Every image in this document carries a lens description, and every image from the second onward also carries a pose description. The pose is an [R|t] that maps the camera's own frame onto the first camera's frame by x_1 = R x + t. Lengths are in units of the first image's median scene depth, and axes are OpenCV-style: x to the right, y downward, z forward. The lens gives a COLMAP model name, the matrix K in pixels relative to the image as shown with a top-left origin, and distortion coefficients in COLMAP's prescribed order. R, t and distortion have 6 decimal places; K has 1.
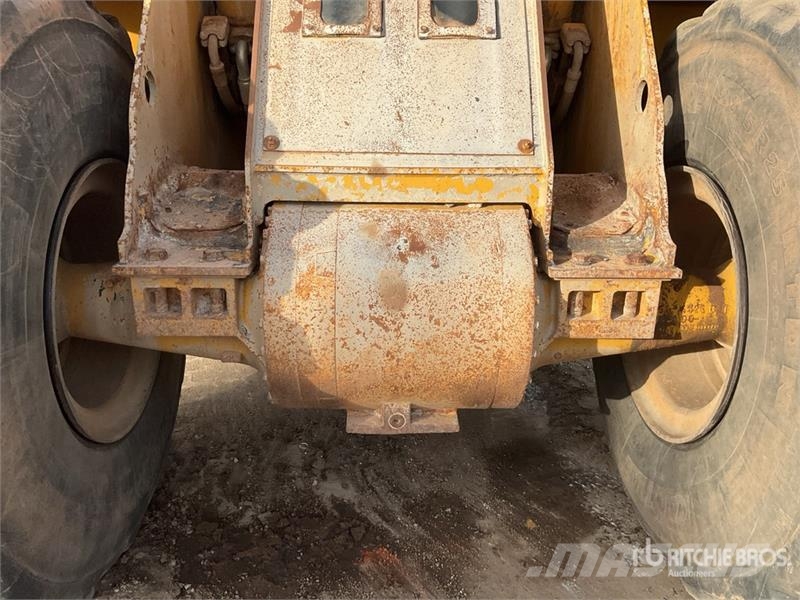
lens RADIAL K [[663.5, 0, 400.0], [0, 663.5, 300.0], [0, 0, 1]] dist [0.104508, -0.202004]
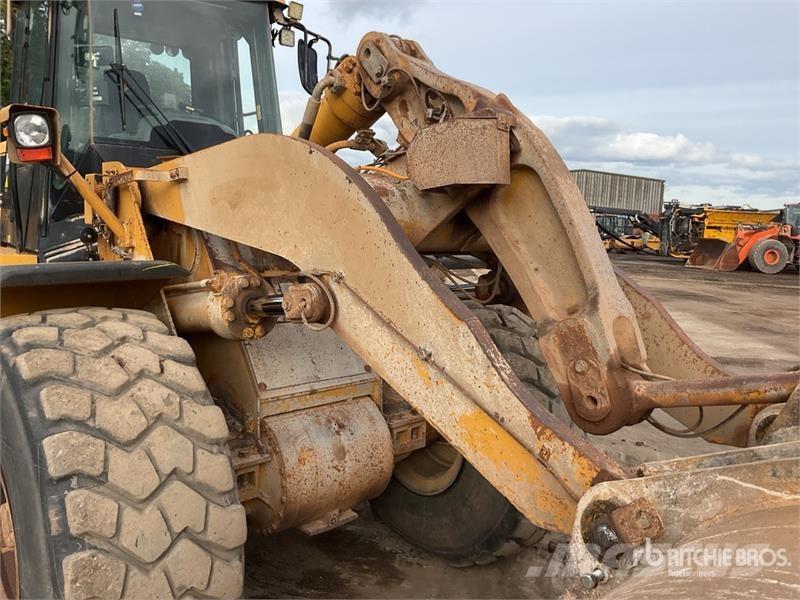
lens RADIAL K [[663.5, 0, 400.0], [0, 663.5, 300.0], [0, 0, 1]] dist [0.104508, -0.202004]
pose [[0.755195, -0.076624, 0.651006, -1.098031], [0.195300, 0.974342, -0.111875, -0.186738], [-0.625730, 0.211629, 0.750783, -0.697750]]
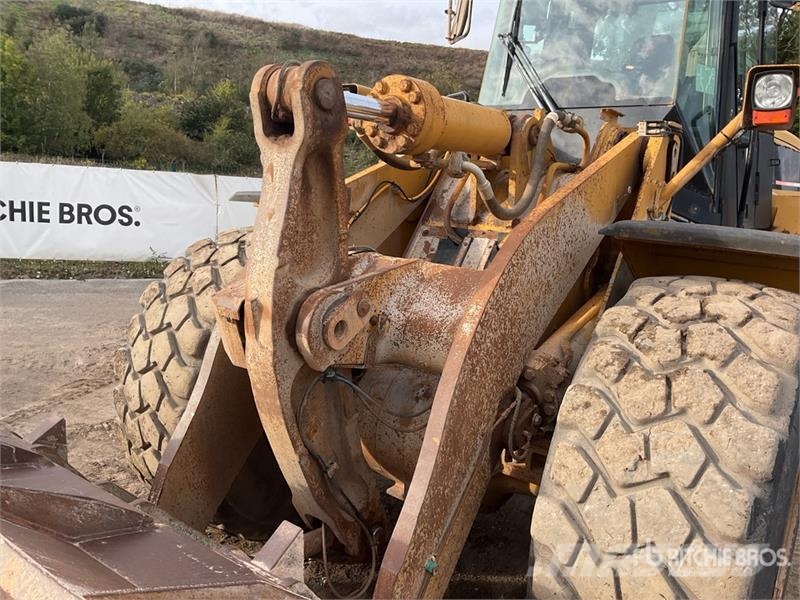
lens RADIAL K [[663.5, 0, 400.0], [0, 663.5, 300.0], [0, 0, 1]] dist [0.104508, -0.202004]
pose [[0.794622, 0.132455, -0.592479, 0.959806], [-0.243850, 0.963362, -0.111677, -0.108491], [0.555979, 0.233217, 0.797808, -0.505871]]
